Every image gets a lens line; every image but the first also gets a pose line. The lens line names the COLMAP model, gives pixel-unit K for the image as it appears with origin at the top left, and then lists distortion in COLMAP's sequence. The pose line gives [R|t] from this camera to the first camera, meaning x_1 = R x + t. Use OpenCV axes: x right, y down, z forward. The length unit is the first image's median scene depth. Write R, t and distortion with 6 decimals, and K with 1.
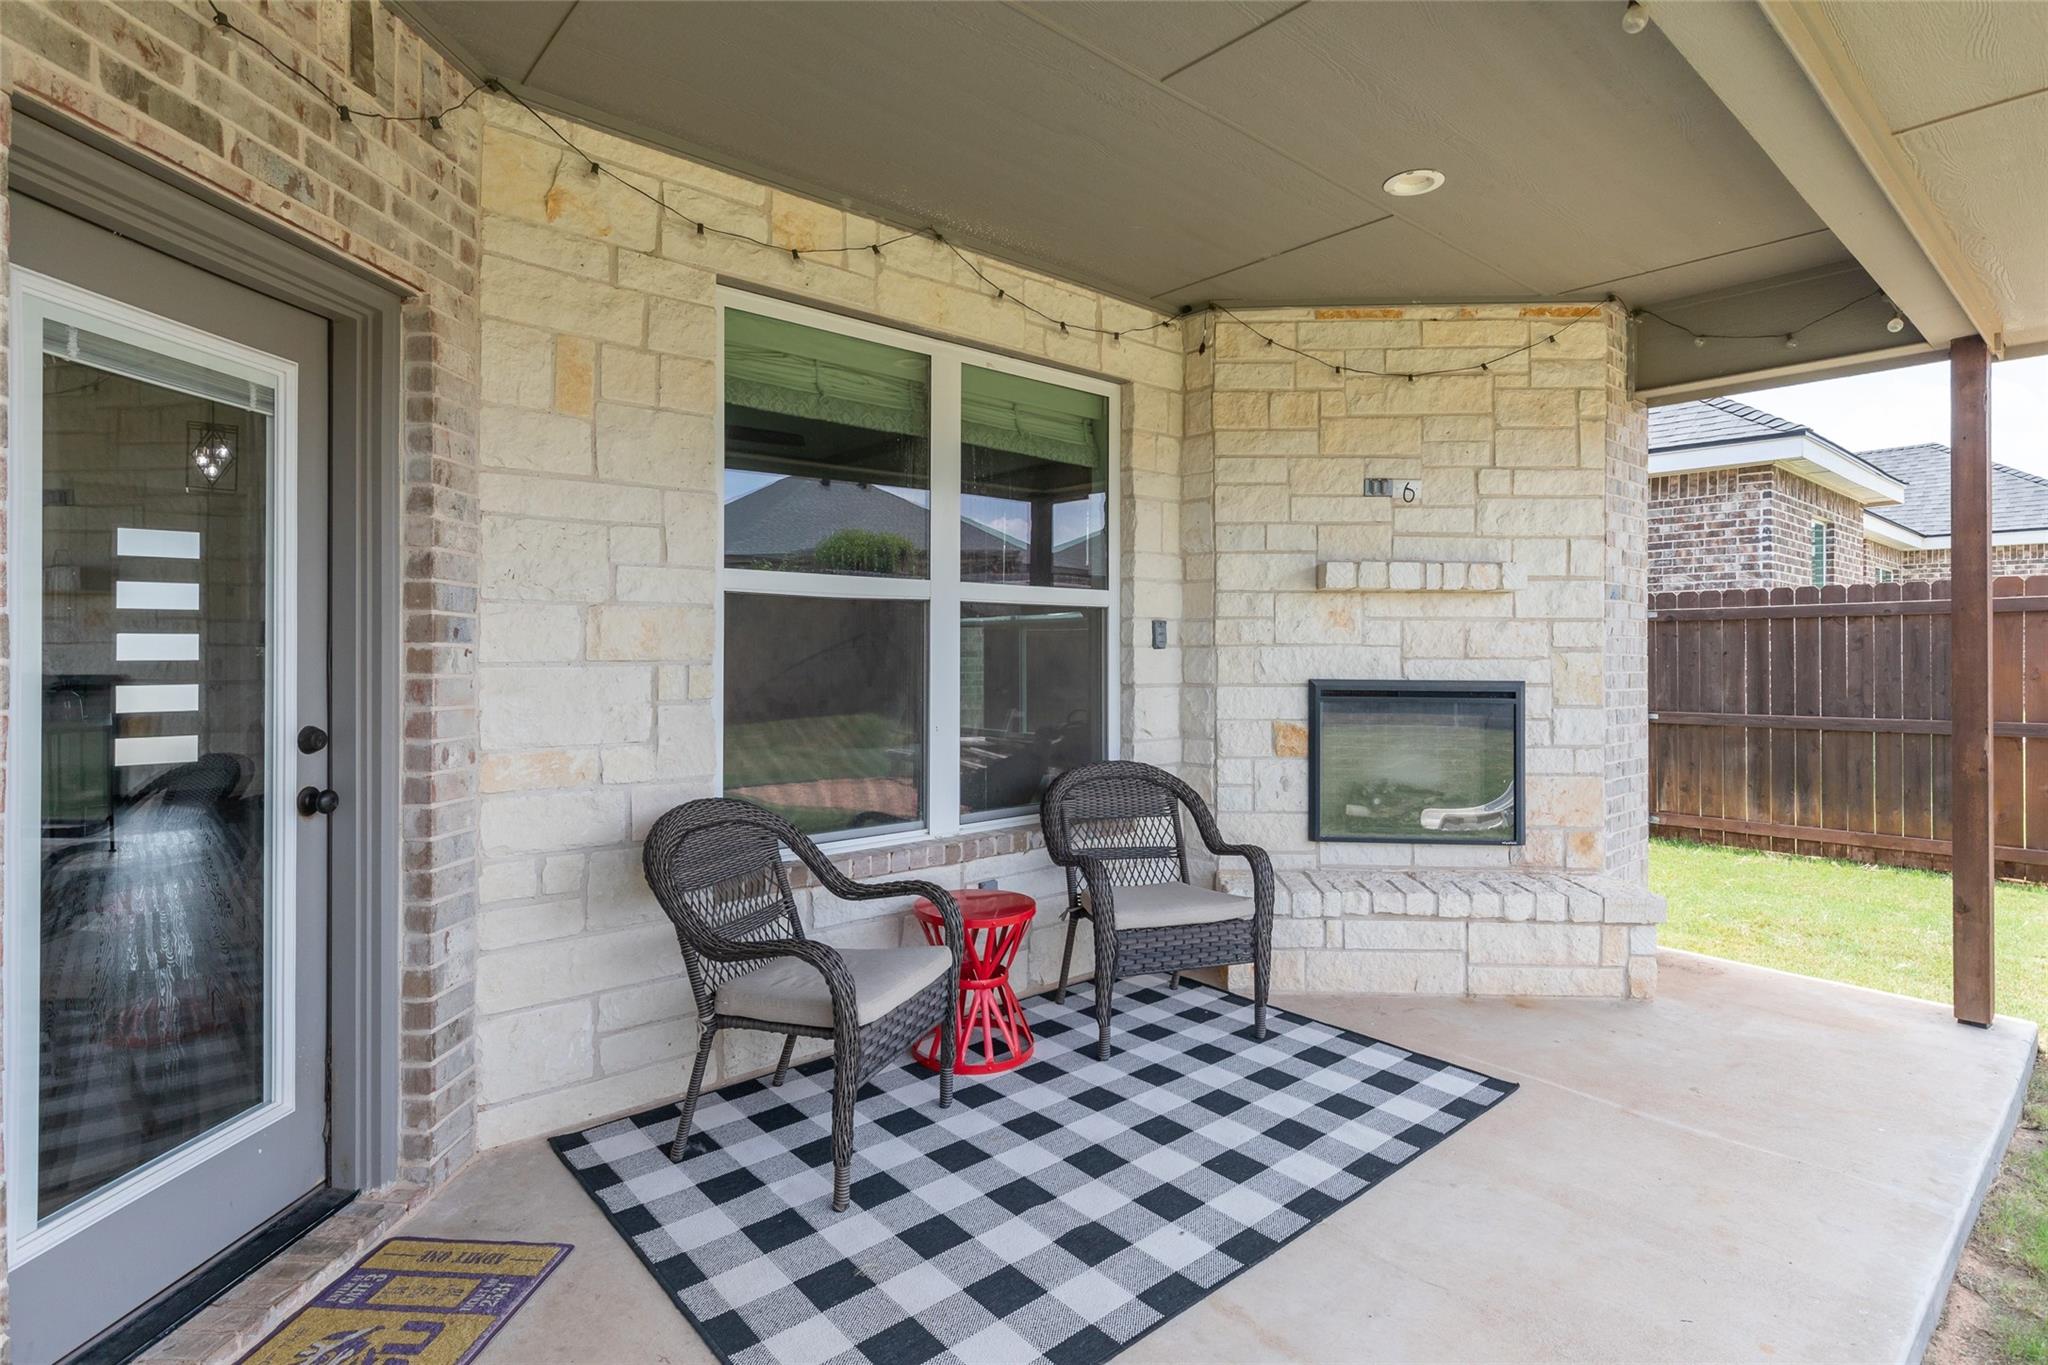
lens RADIAL K [[1037.2, 0, 1064.2], [0, 1037.2, 642.4], [0, 0, 1]] dist [-0.000049, -0.000384]
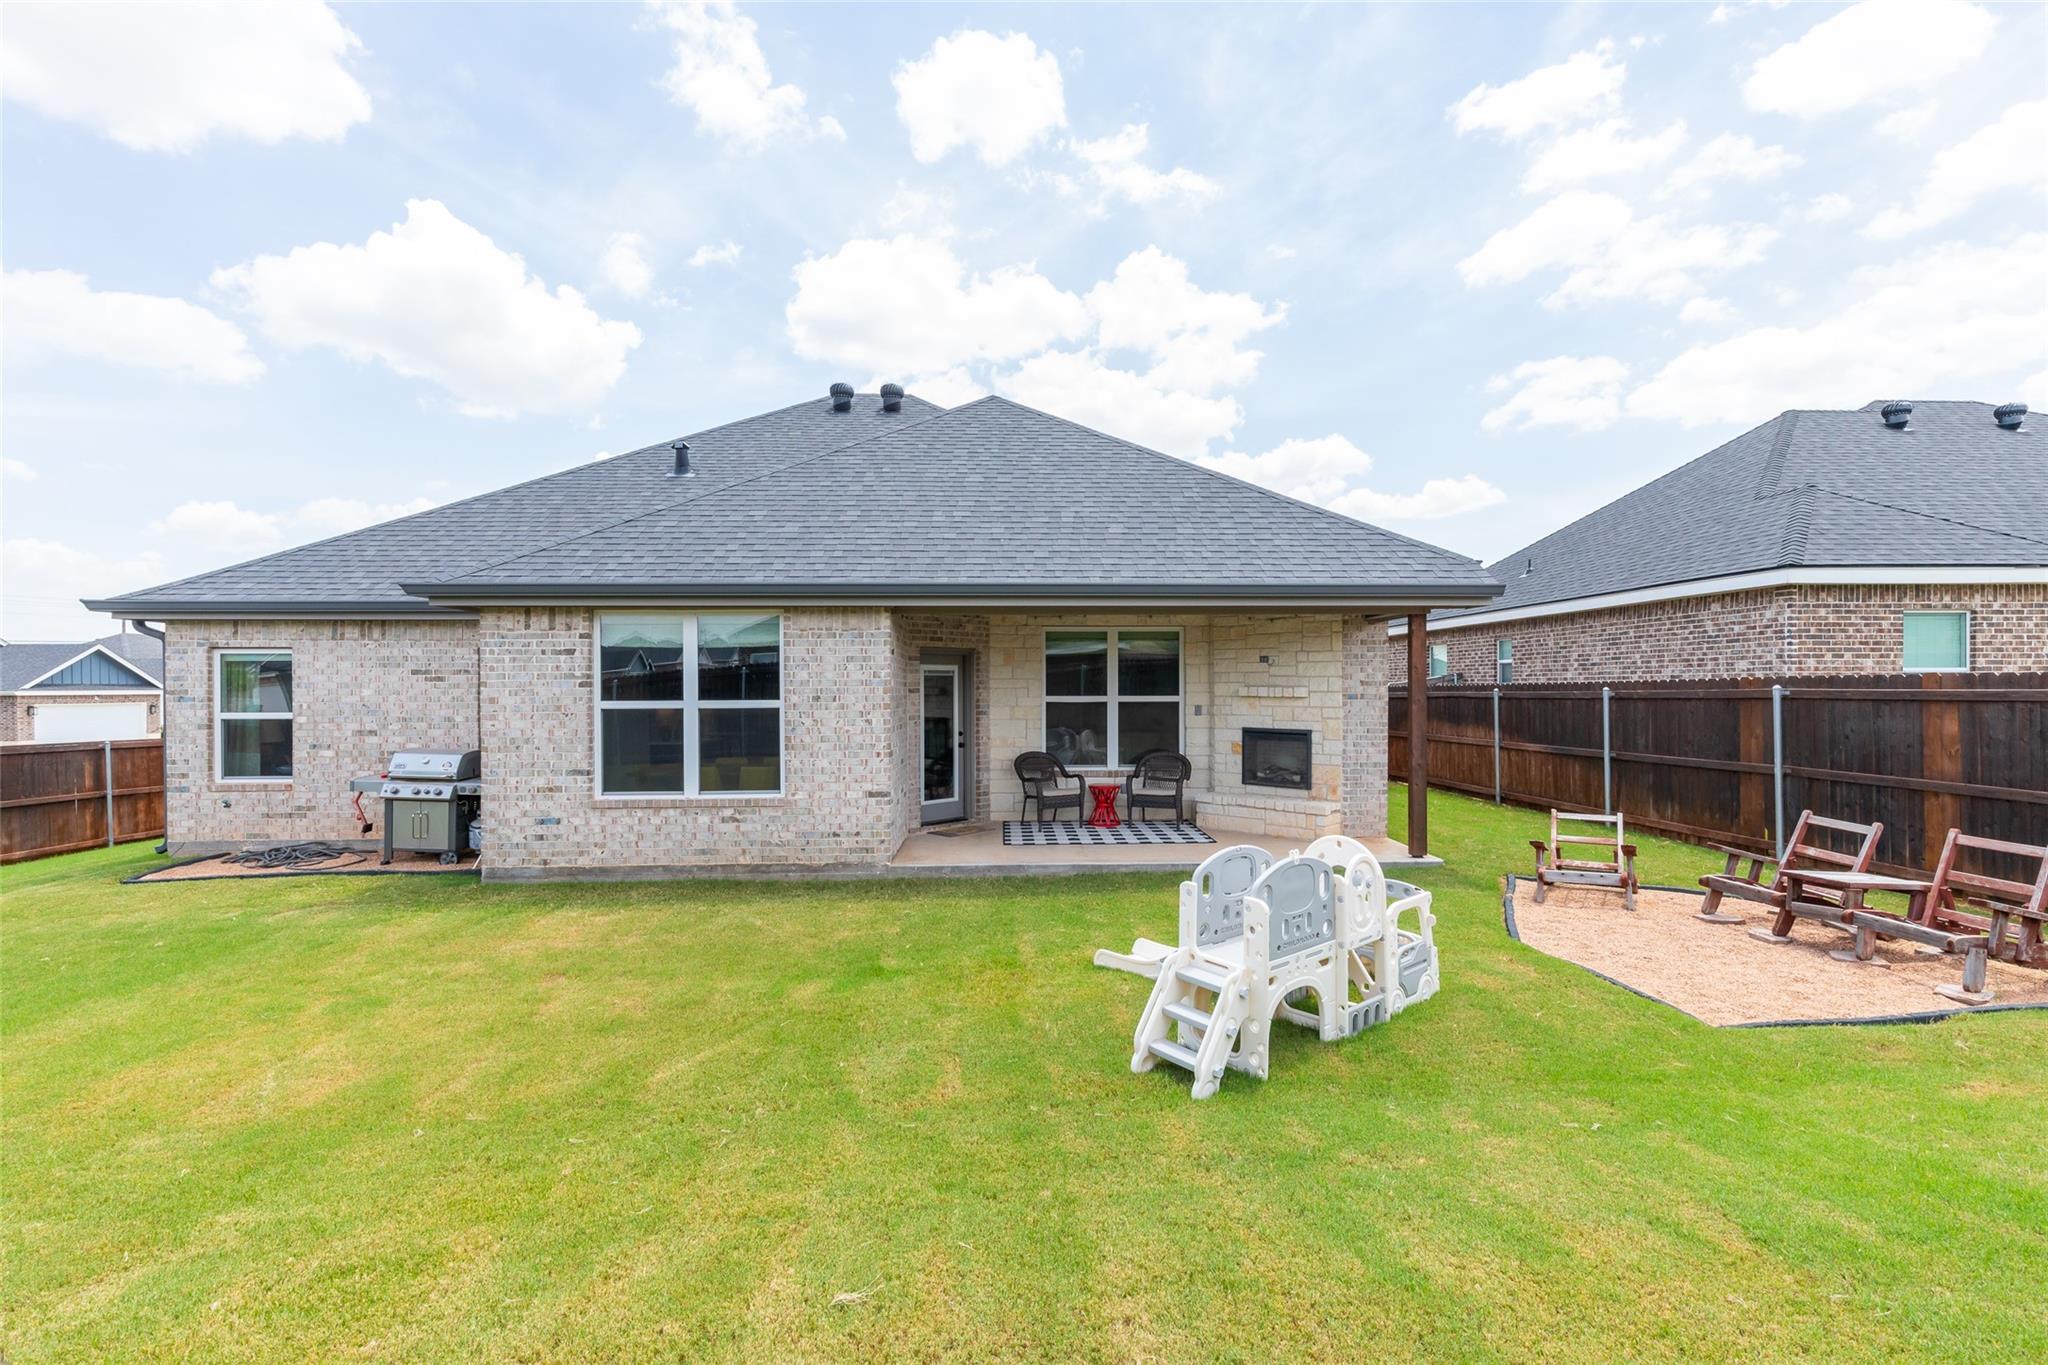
lens RADIAL K [[927.7, 0, 1024.1], [0, 927.7, 686.2], [0, 0, 1]] dist [0.008902, -0.000904]
pose [[0.765550, -0.003981, -0.643364, 1.433339], [0.007312, 0.999970, 0.002514, -0.088761], [0.643335, -0.006629, 0.765556, -1.351726]]
